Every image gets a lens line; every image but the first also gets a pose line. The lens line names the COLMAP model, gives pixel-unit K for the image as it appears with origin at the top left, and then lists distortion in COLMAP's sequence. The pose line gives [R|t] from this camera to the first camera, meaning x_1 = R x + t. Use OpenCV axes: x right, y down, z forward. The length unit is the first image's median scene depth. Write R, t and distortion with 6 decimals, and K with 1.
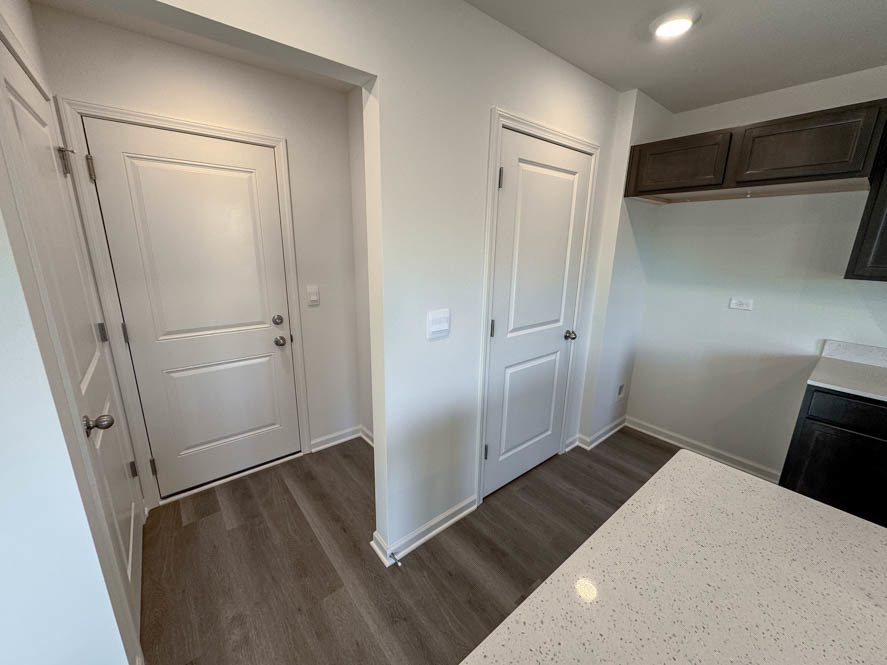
lens RADIAL K [[358.4, 0, 443.5], [0, 358.4, 332.5], [0, 0, 1]] dist [-0.001284, -0.000093]
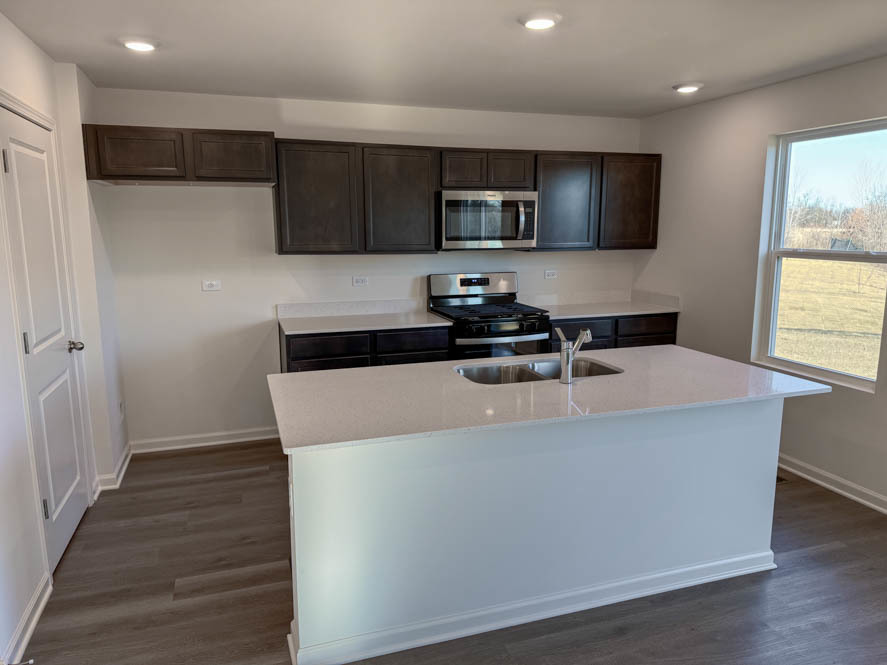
lens RADIAL K [[621.0, 0, 443.5], [0, 621.0, 332.5], [0, 0, 1]] dist [0.003181, -0.001079]
pose [[0.357642, -0.175547, 0.917210, -0.656840], [0.240930, 0.966268, 0.090992, 0.053104], [-0.902244, 0.188441, 0.387873, -0.305240]]
